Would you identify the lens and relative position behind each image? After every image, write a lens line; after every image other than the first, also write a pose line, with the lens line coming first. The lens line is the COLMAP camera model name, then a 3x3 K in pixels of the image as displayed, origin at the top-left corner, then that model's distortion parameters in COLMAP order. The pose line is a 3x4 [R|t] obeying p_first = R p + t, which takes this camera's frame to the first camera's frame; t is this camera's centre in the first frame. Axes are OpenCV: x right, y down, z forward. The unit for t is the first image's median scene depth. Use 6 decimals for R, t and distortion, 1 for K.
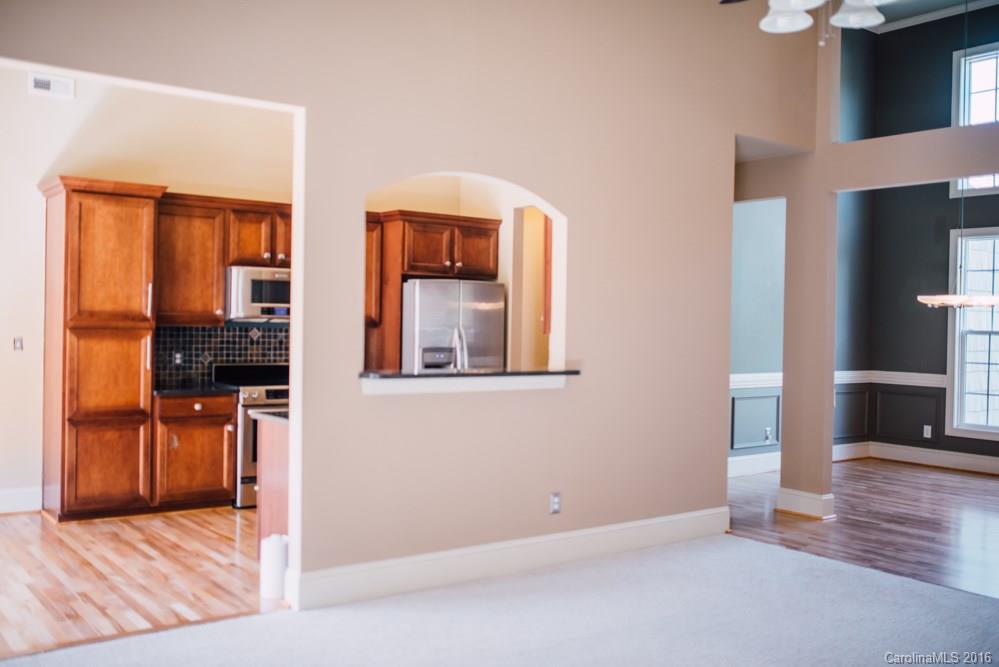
lens RADIAL K [[931.9, 0, 499.5], [0, 931.9, 333.5], [0, 0, 1]] dist [-0.011511, 0.002986]
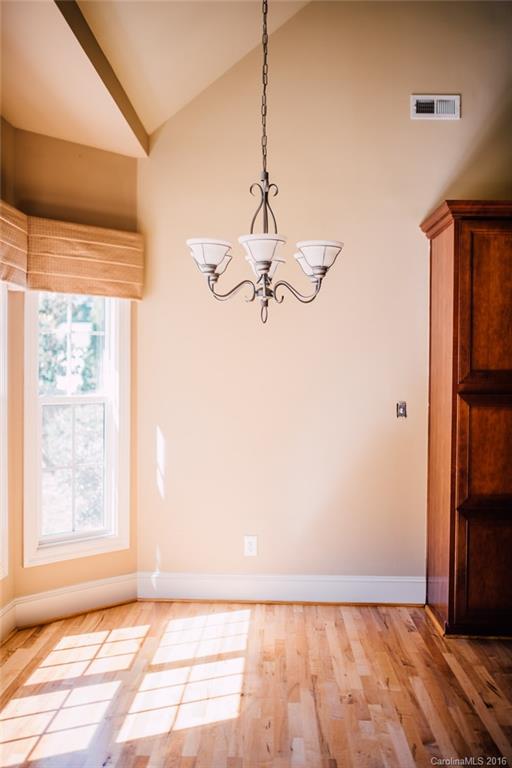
lens RADIAL K [[721.8, 0, 256.0], [0, 721.8, 384.0], [0, 0, 1]] dist [-0.023960, -0.000584]
pose [[0.779008, -0.003316, -0.627005, -0.198993], [-0.000267, 0.999984, -0.005621, -0.009079], [0.627014, 0.004546, 0.778995, 0.386338]]
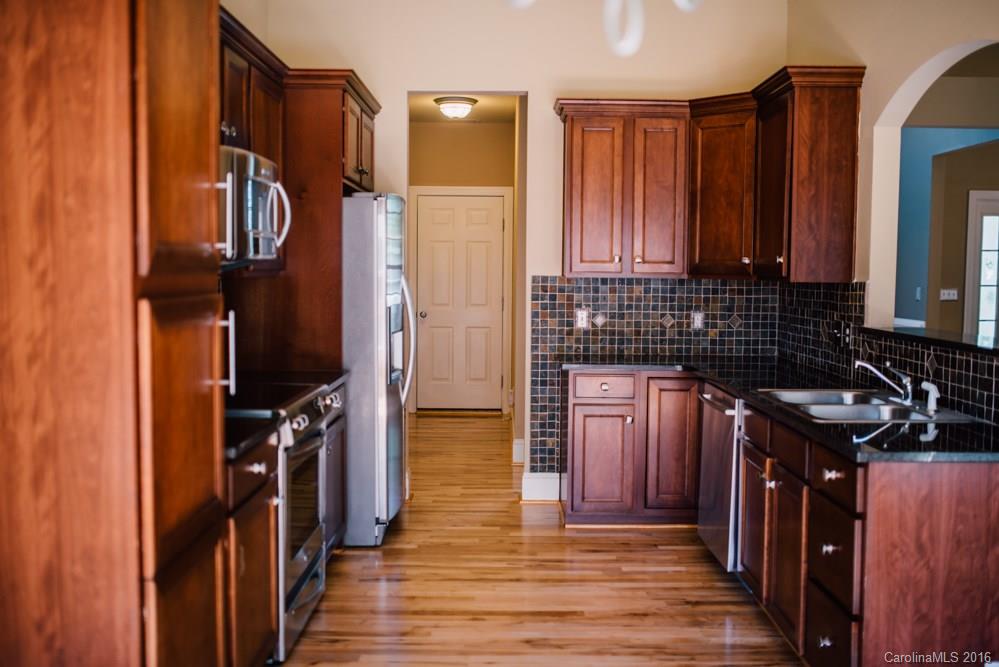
lens RADIAL K [[938.9, 0, 511.4], [0, 938.9, 332.6], [0, 0, 1]] dist [-0.023960, -0.000584]
pose [[0.599737, -0.066979, 0.797389, -0.601363], [0.008385, 0.996962, 0.077436, -0.016982], [-0.800153, -0.039755, 0.598477, 0.654980]]
